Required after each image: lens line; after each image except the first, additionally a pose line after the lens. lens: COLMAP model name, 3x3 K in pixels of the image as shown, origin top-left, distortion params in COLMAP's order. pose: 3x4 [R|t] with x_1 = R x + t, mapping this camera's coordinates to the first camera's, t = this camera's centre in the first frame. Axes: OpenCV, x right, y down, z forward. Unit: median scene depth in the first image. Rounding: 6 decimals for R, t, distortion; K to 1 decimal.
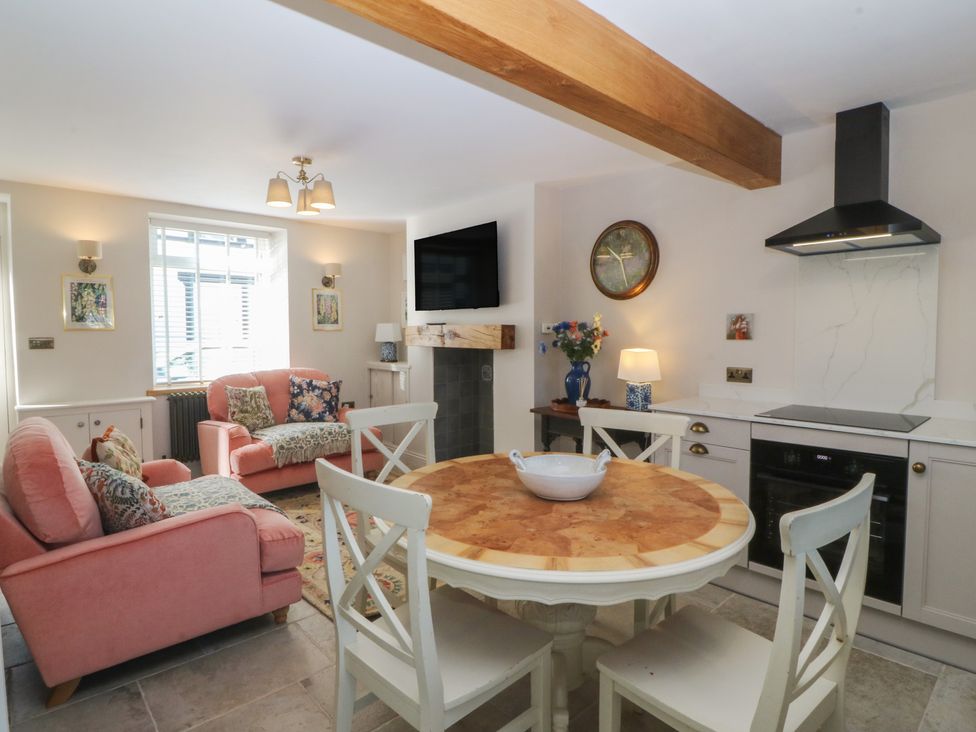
lens RADIAL K [[521.8, 0, 486.8], [0, 521.8, 356.9], [0, 0, 1]] dist [0.003339, -0.016269]
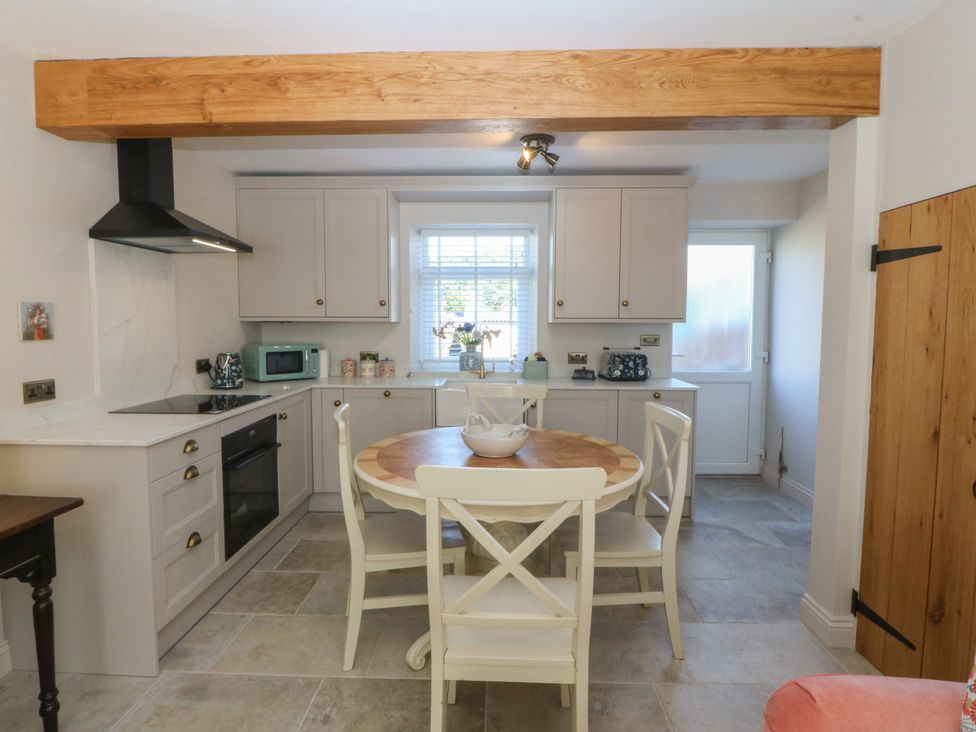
lens RADIAL K [[521.8, 0, 486.8], [0, 521.8, 356.9], [0, 0, 1]] dist [0.003339, -0.016269]
pose [[-0.716728, -0.047622, 0.695724, -0.416195], [0.032508, 0.994299, 0.101549, -0.061081], [-0.696594, 0.095399, -0.711094, 1.074309]]
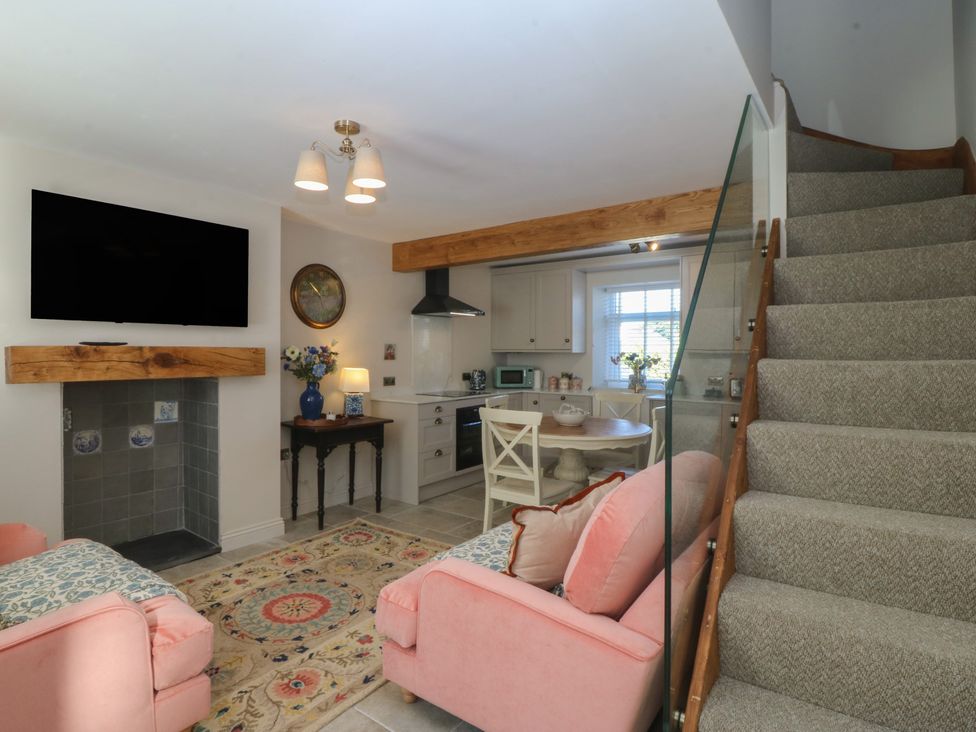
lens RADIAL K [[521.8, 0, 486.8], [0, 521.8, 356.9], [0, 0, 1]] dist [0.003339, -0.016269]
pose [[-0.188740, -0.009329, 0.981983, -1.180505], [0.044621, 0.998841, 0.018065, -0.057684], [-0.981013, 0.047226, -0.188105, 1.007203]]
